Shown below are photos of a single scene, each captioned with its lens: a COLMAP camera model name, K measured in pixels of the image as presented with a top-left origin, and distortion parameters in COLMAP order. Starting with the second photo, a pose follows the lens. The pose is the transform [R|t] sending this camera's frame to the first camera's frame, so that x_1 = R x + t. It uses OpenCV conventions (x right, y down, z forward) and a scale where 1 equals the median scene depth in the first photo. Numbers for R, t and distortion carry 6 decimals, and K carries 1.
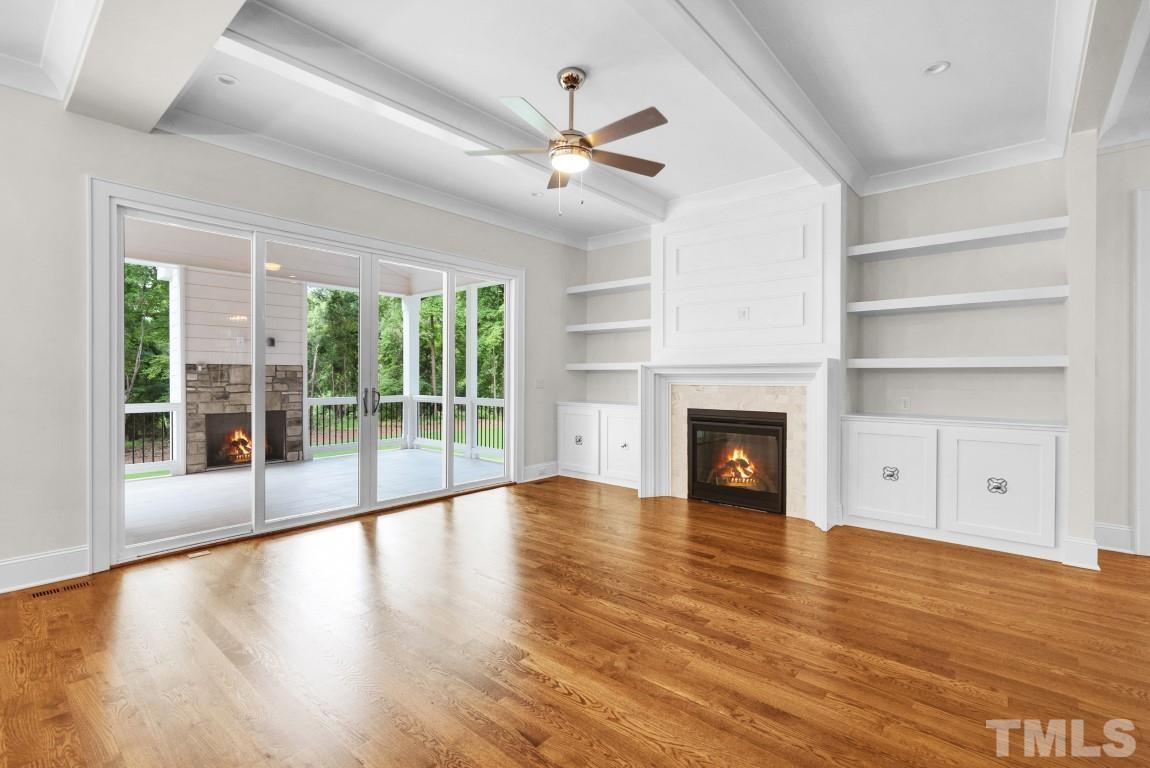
lens RADIAL K [[522.0, 0, 575.8], [0, 522.0, 380.4], [0, 0, 1]] dist [0.001683, 0.000152]
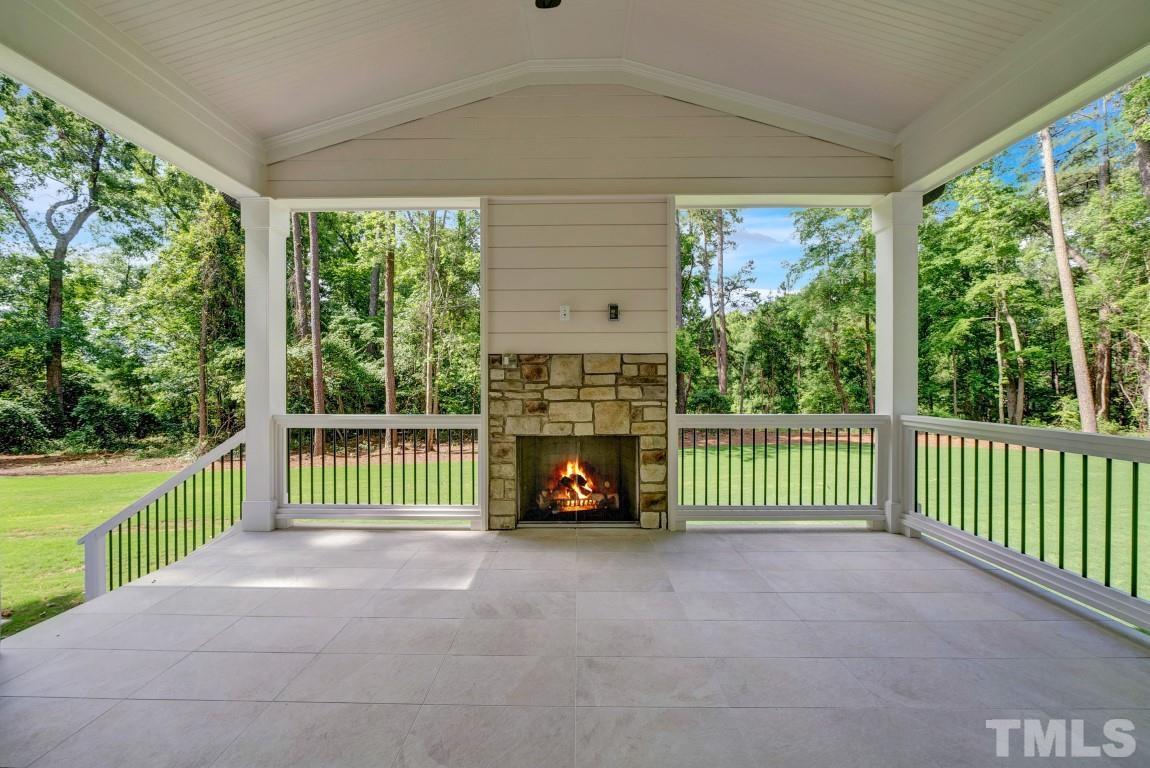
lens RADIAL K [[402.4, 0, 577.5], [0, 402.4, 385.2], [0, 0, 1]] dist [0.001273, 0.000008]
pose [[0.641726, 0.003255, -0.766927, -0.291994], [-0.003972, 0.999992, 0.000921, 0.004885], [0.766923, 0.002455, 0.641734, 0.731171]]
